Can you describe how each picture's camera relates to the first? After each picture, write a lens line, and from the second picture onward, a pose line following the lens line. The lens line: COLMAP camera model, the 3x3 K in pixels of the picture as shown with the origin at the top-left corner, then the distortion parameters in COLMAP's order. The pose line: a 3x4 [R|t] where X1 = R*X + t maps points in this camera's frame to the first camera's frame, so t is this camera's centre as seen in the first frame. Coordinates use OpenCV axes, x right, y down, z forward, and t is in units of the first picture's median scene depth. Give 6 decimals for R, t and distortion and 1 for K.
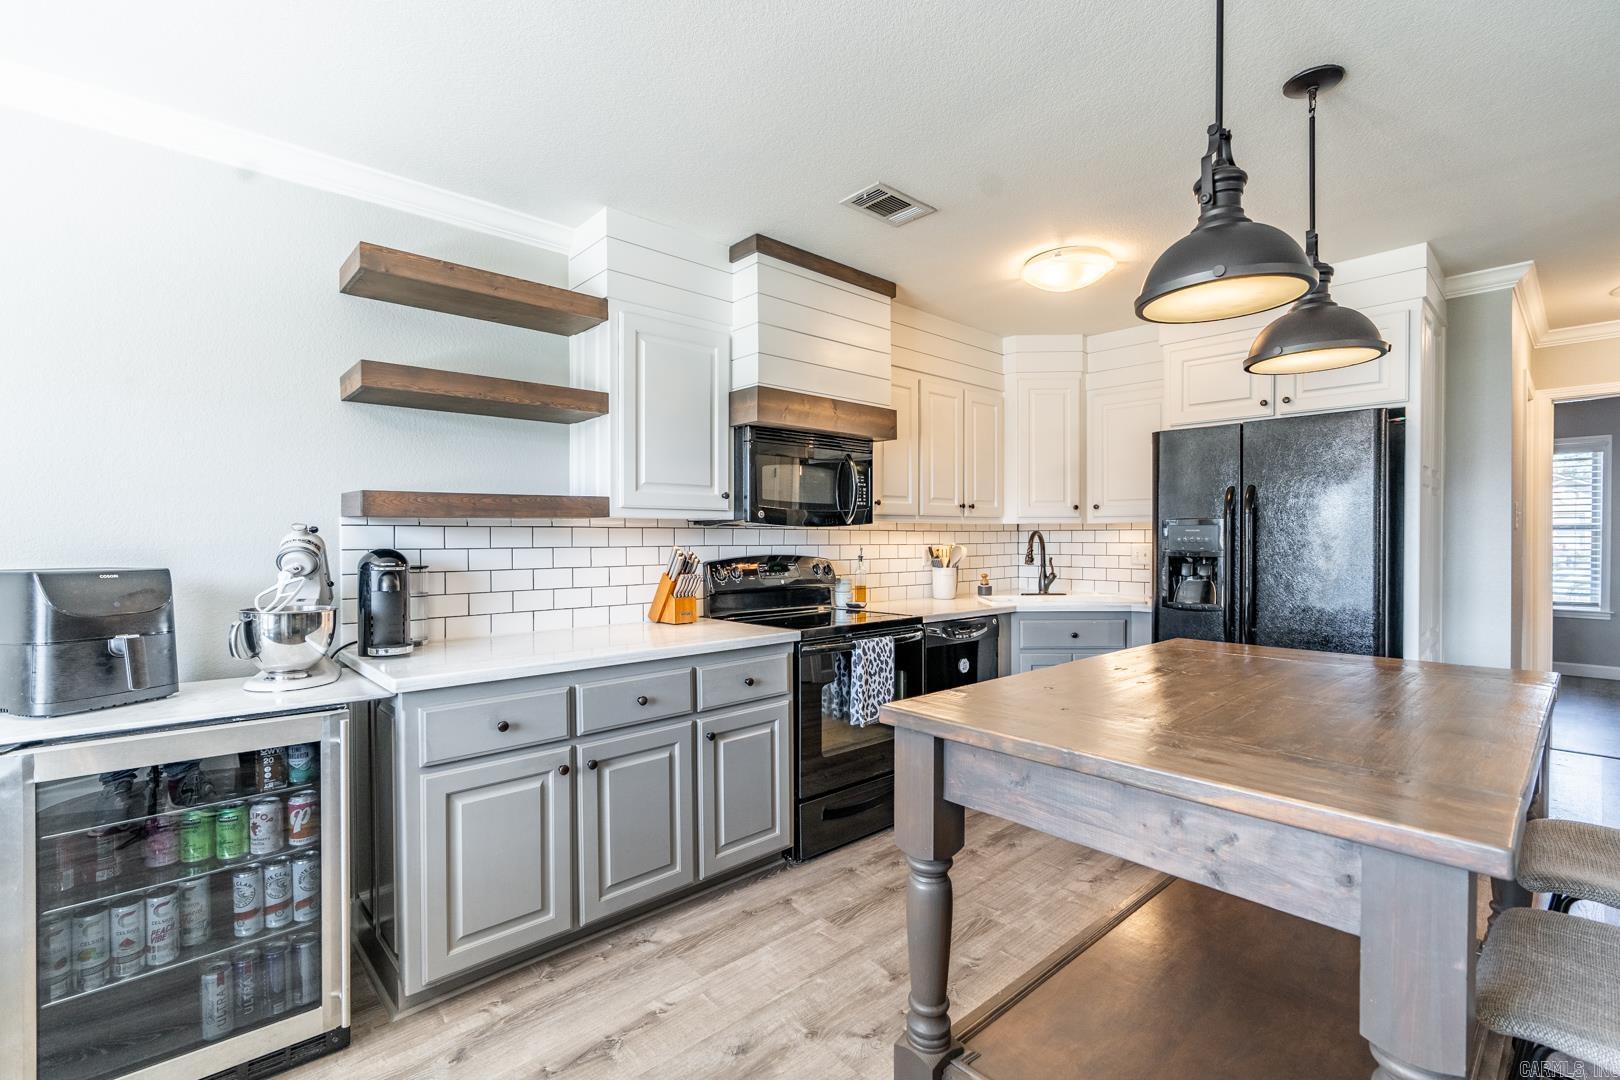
lens RADIAL K [[729.3, 0, 810.0], [0, 729.3, 540.0], [0, 0, 1]] dist [-0.000705, 0.000723]
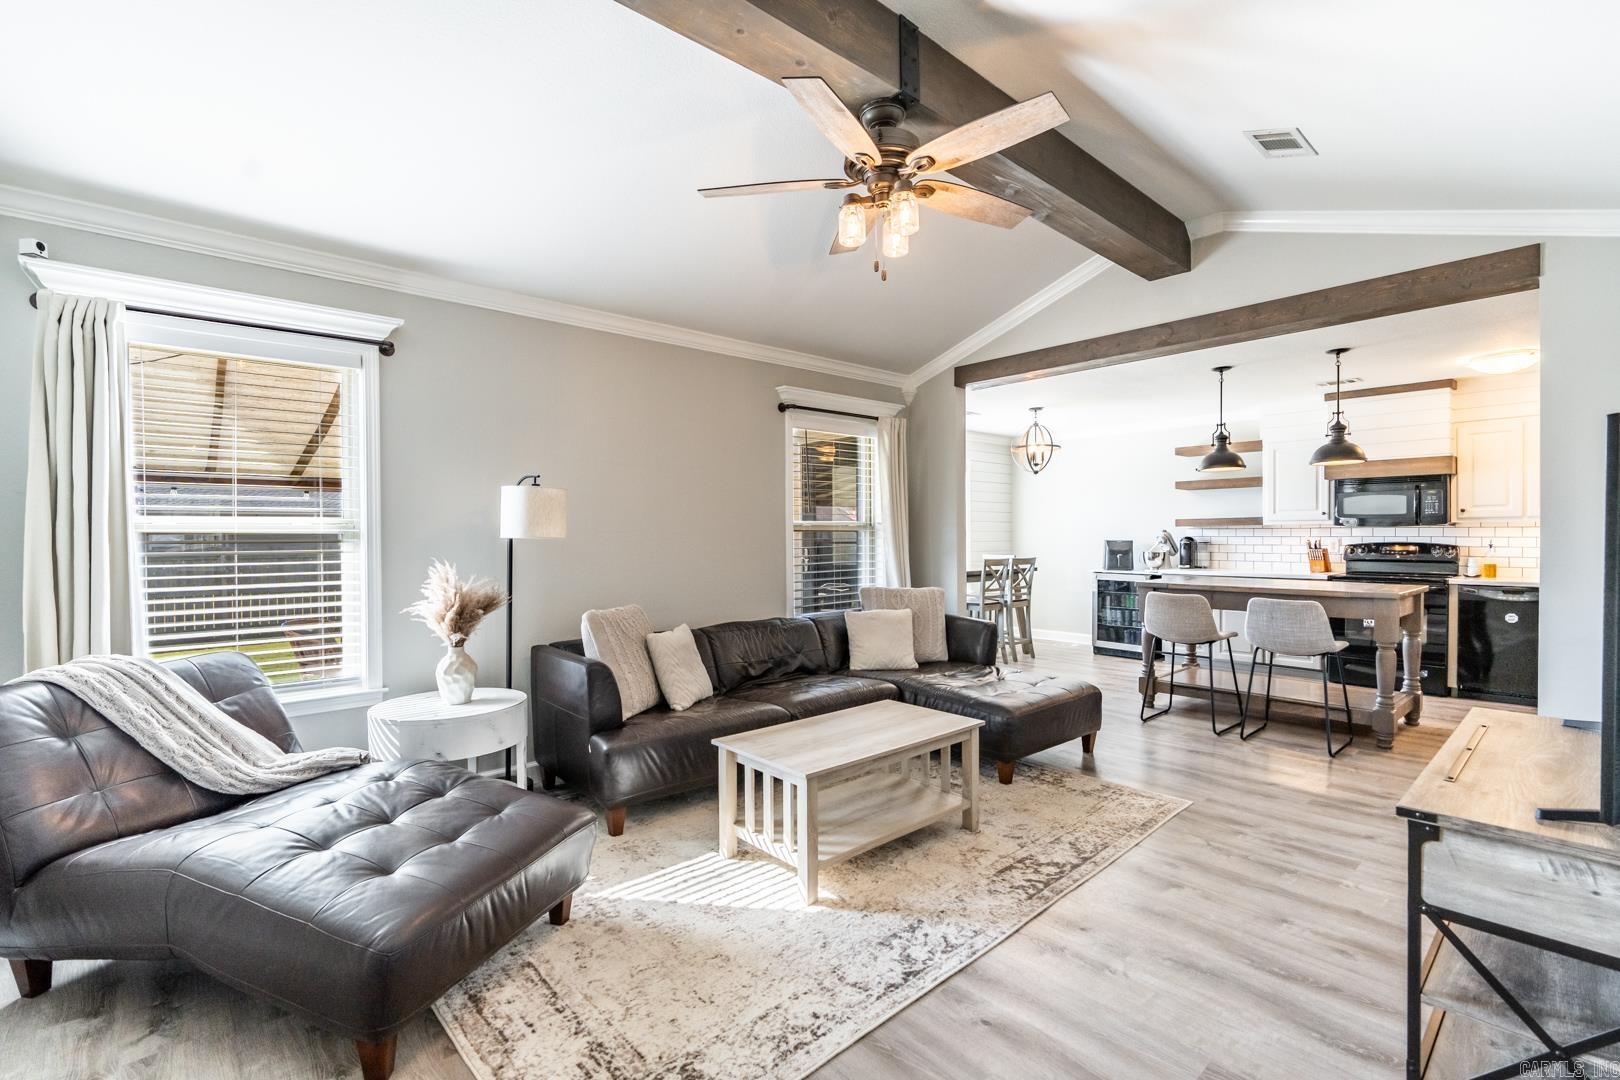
lens RADIAL K [[729.3, 0, 810.0], [0, 729.3, 540.0], [0, 0, 1]] dist [-0.000705, 0.000723]
pose [[-0.008958, 0.009156, -0.999918, 2.047676], [-0.000991, 0.999958, 0.009165, 0.000403], [0.999959, 0.001073, -0.008948, -0.505462]]
